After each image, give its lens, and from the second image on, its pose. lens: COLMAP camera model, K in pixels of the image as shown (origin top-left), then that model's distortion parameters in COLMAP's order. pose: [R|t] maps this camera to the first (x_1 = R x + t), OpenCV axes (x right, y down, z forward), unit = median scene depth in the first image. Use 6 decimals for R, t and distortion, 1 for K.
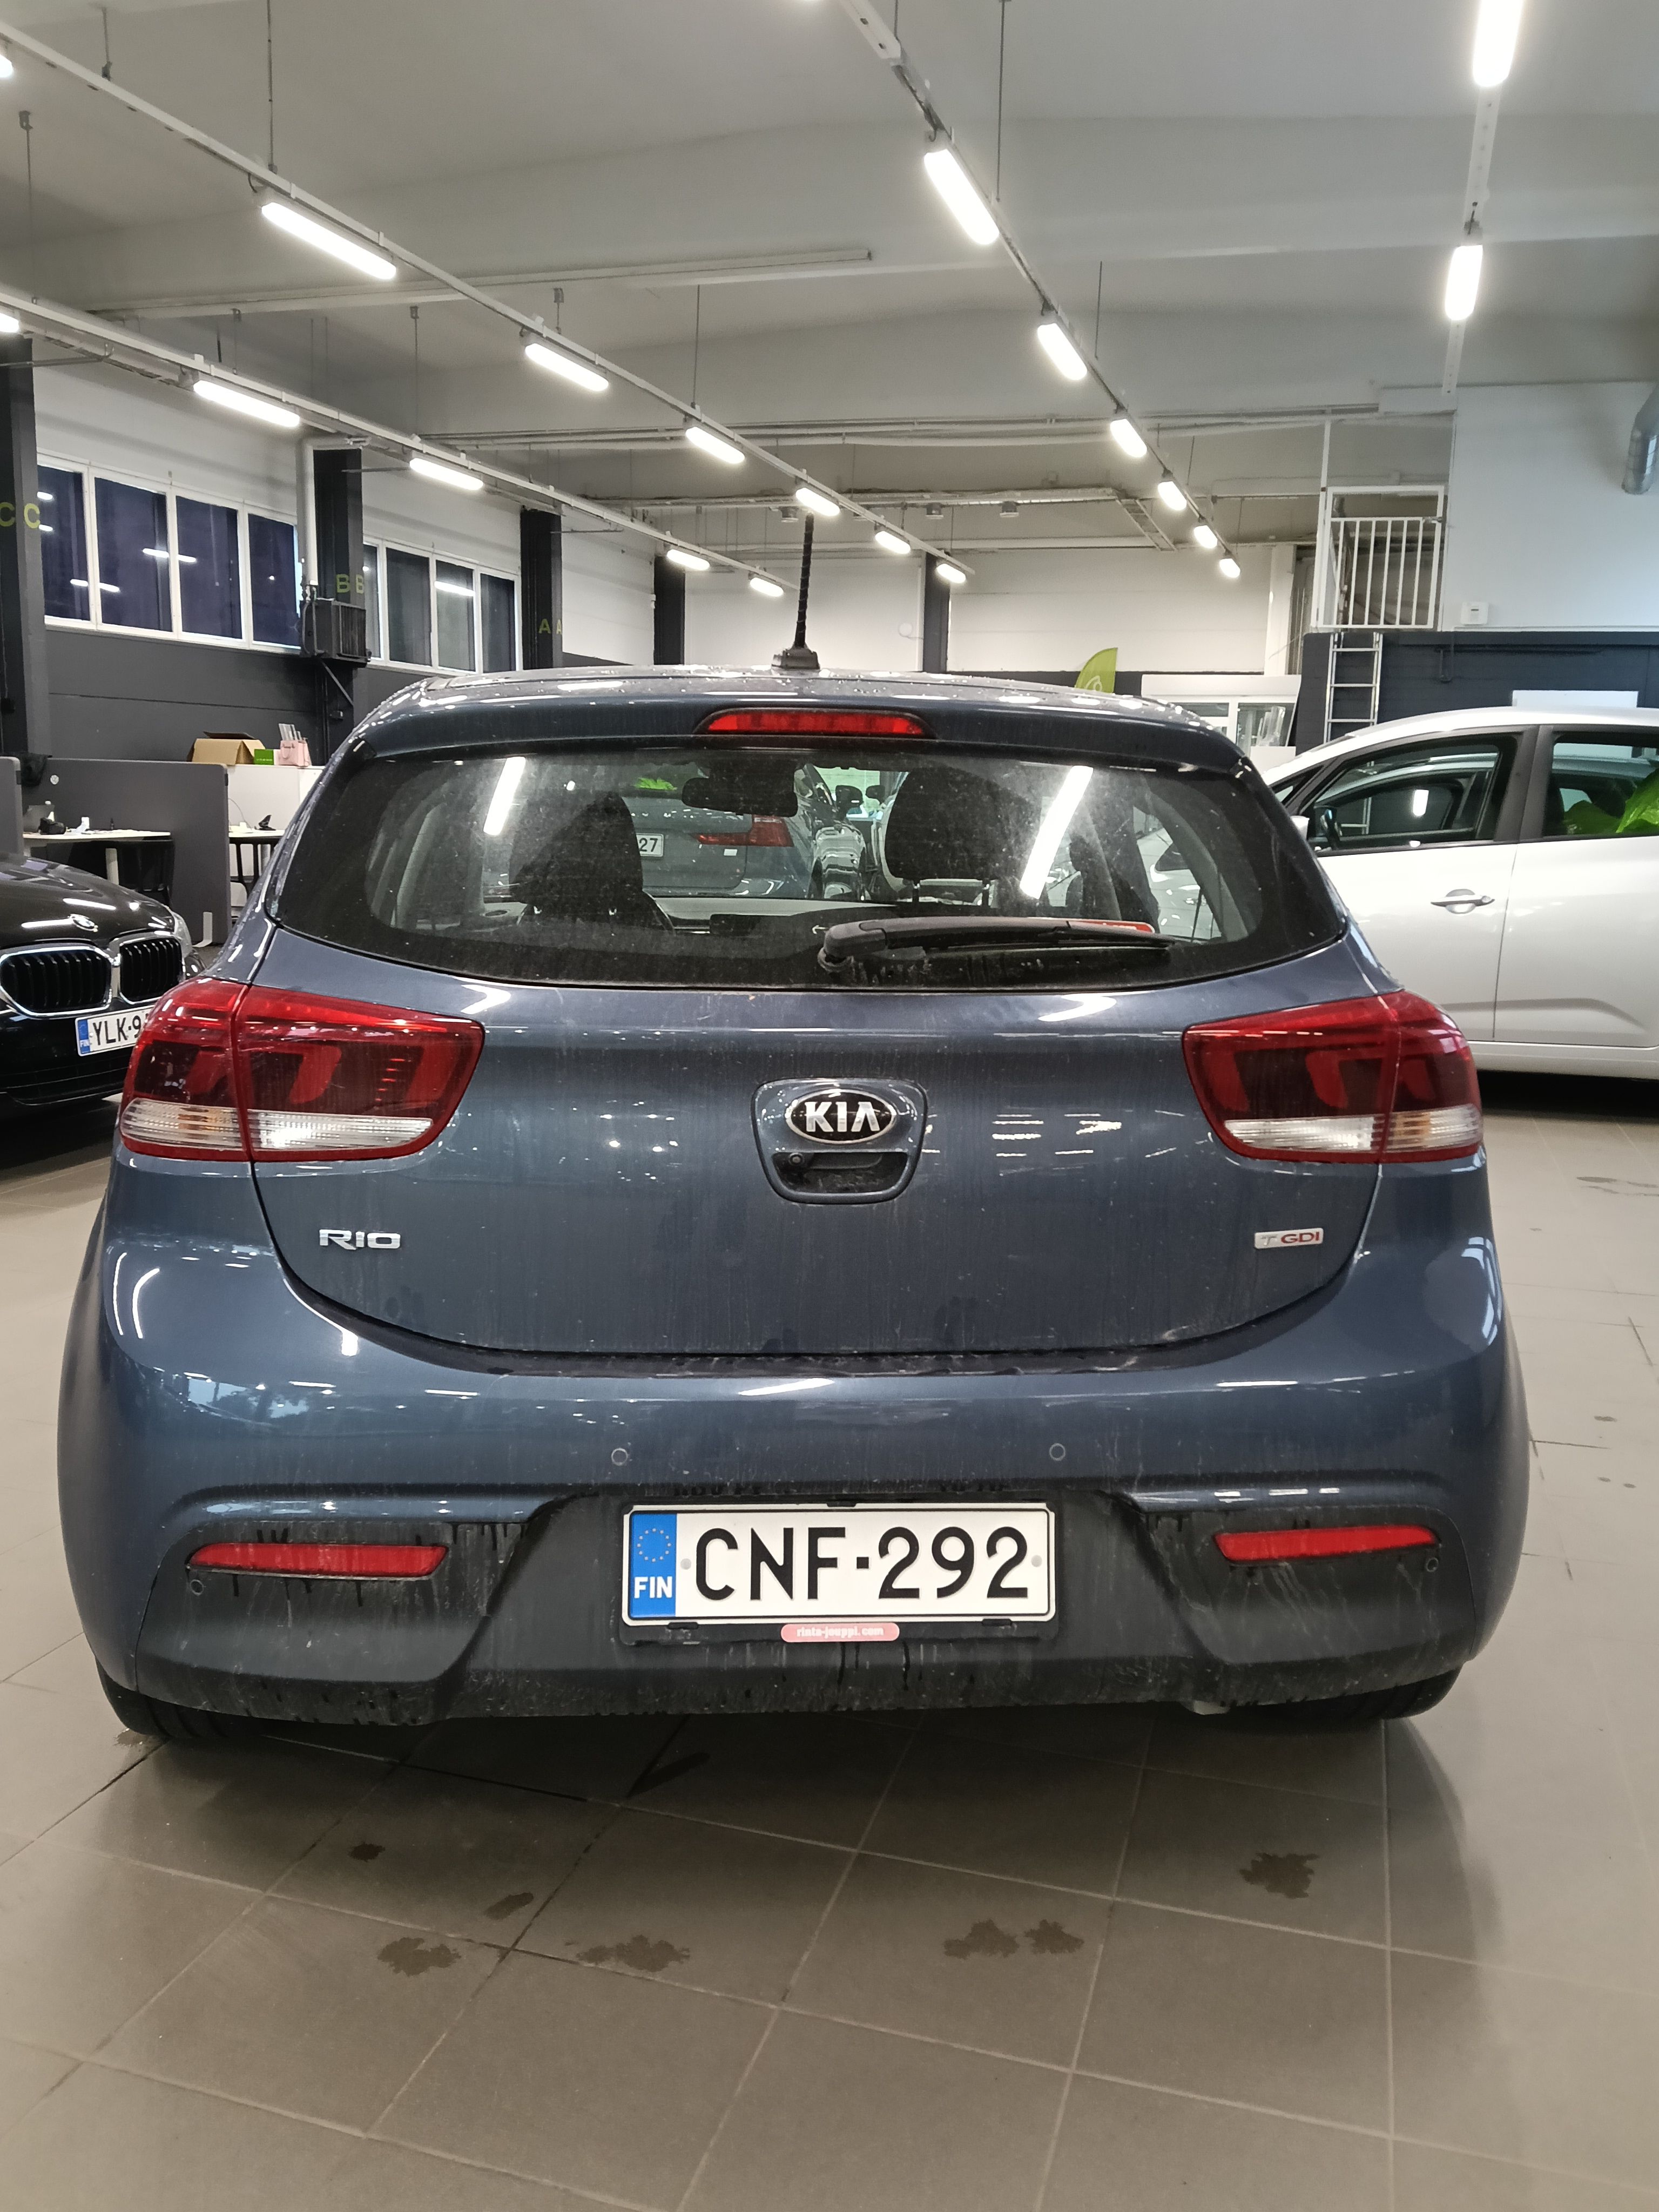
lens RADIAL K [[1843.4, 0, 825.9], [0, 1843.4, 1097.9], [0, 0, 1]] dist [0.069397, -0.144211]
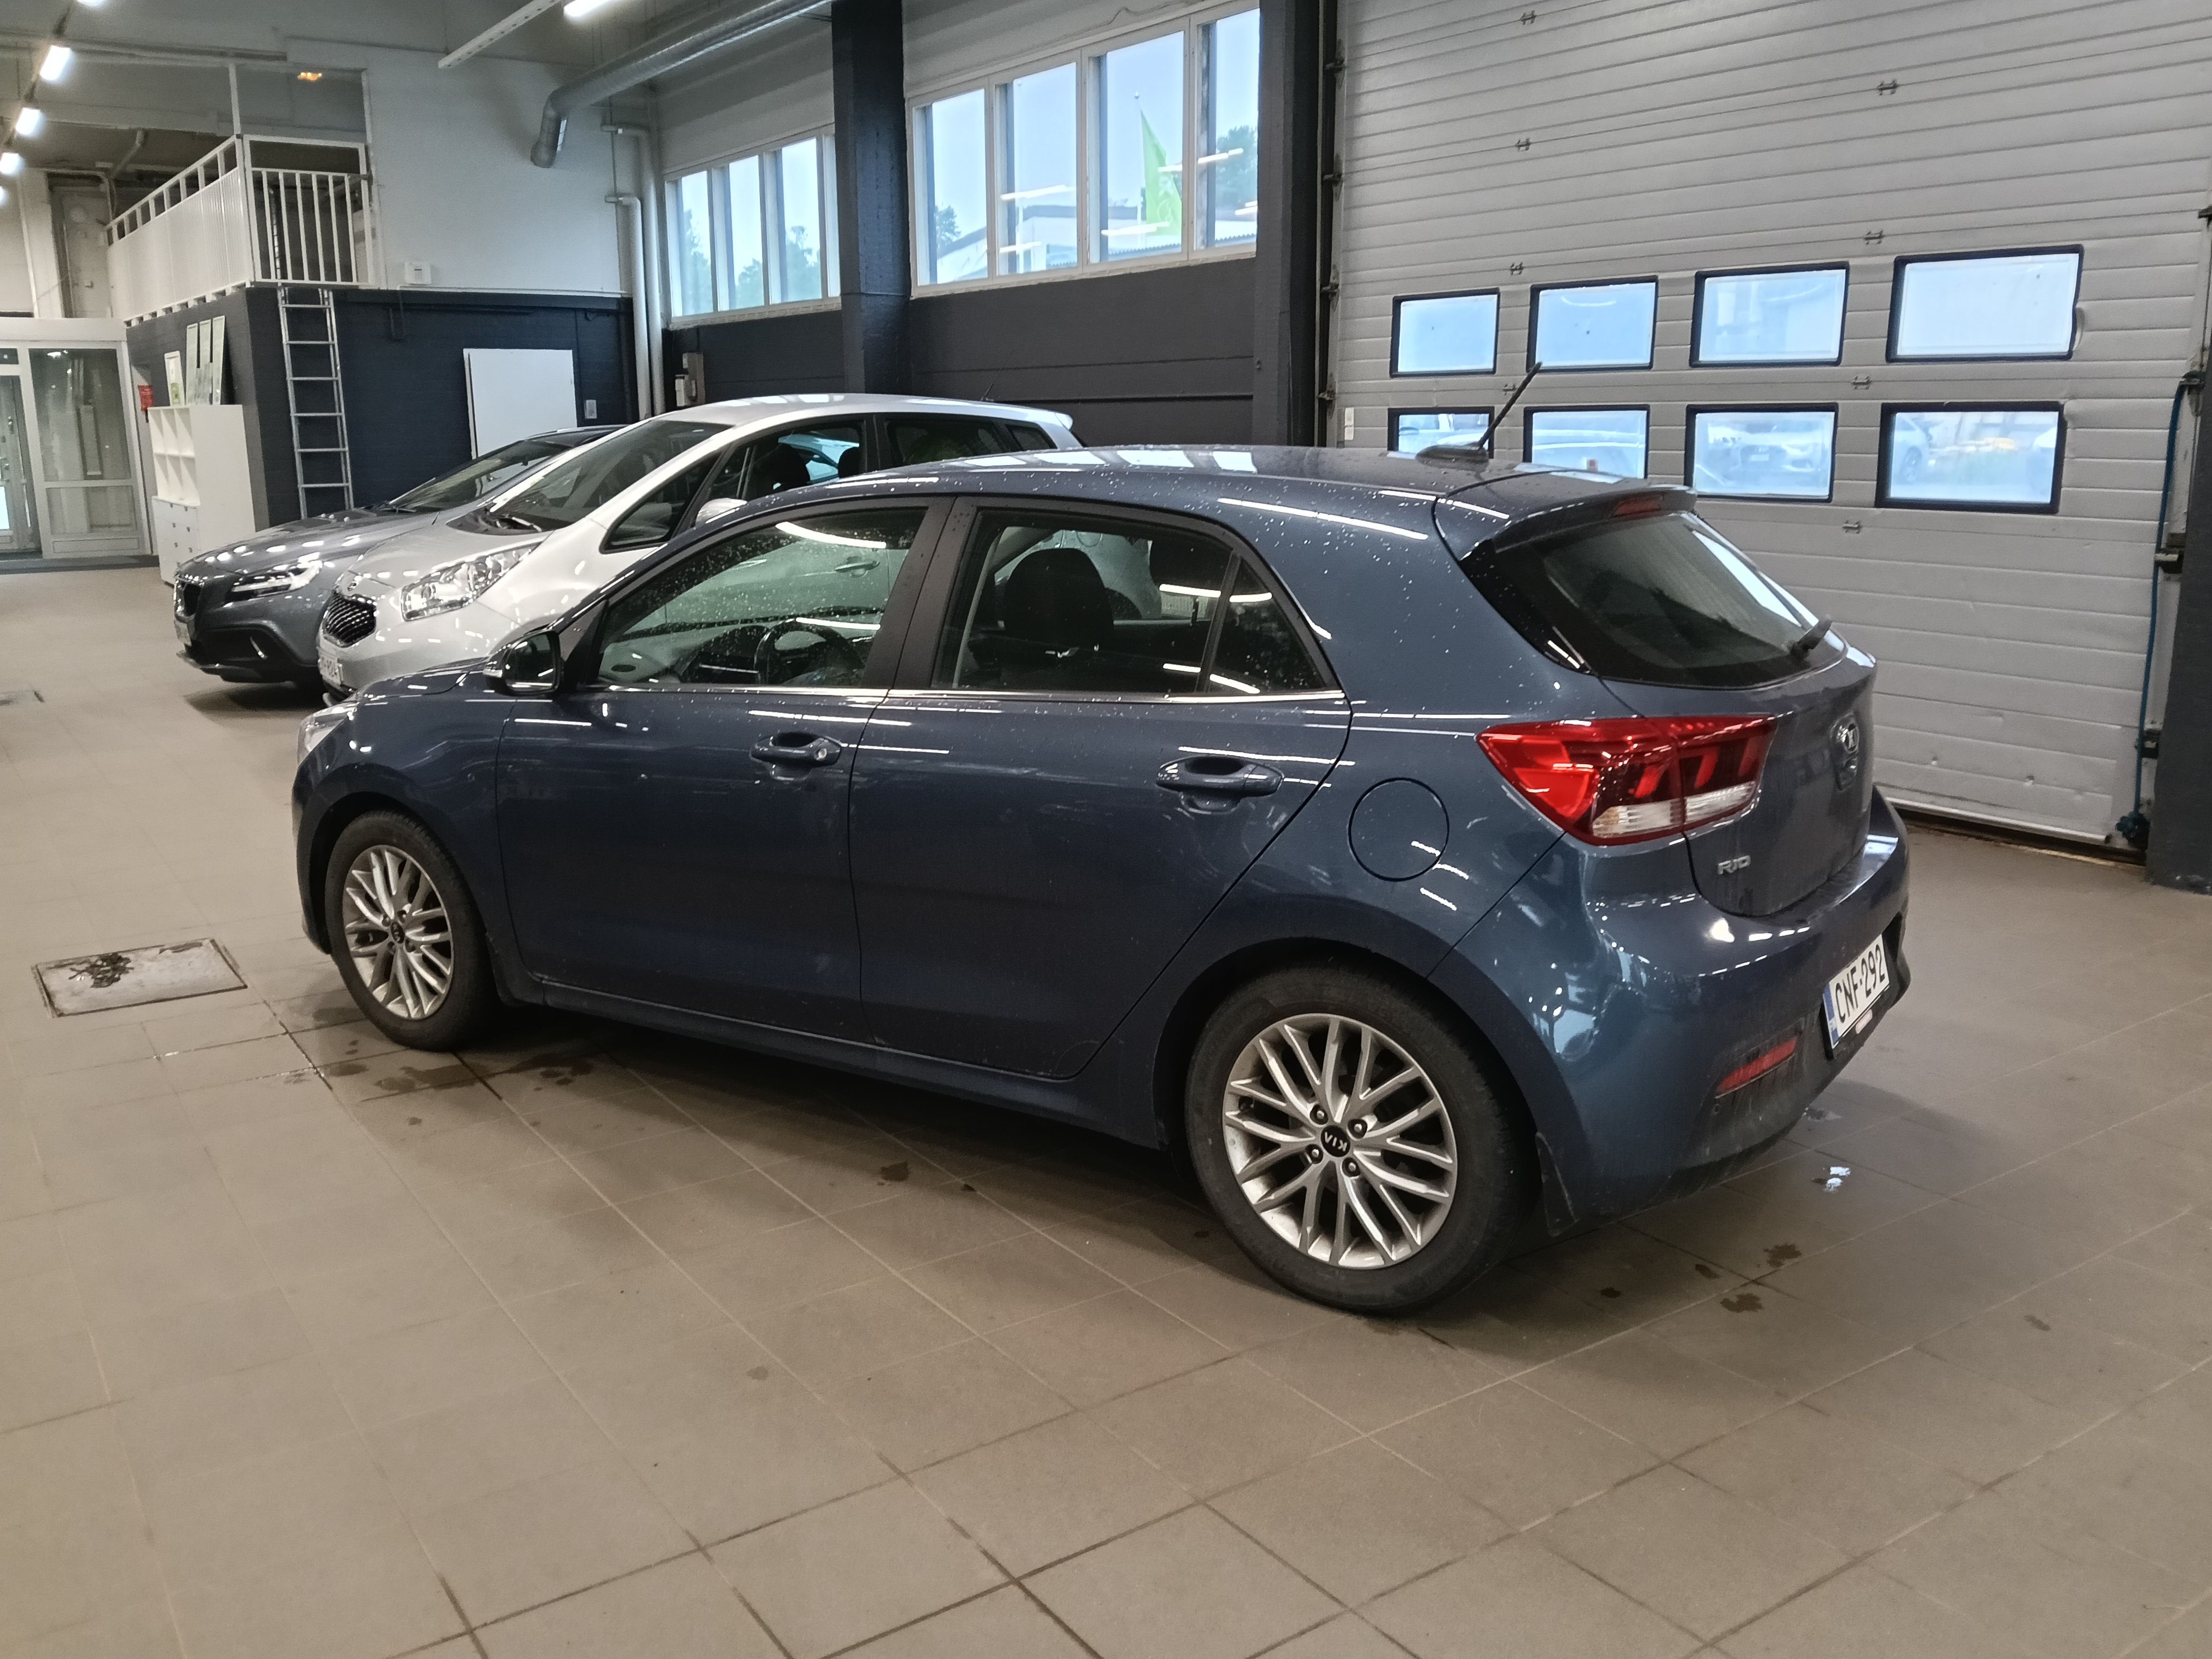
lens RADIAL K [[1843.4, 0, 1118.8], [0, 1843.4, 830.7], [0, 0, 1]] dist [0.069397, -0.144211]
pose [[0.627708, -0.195497, 0.753501, -0.241110], [0.151364, 0.980129, 0.128201, -0.031844], [-0.763591, 0.033580, 0.644826, 0.052665]]
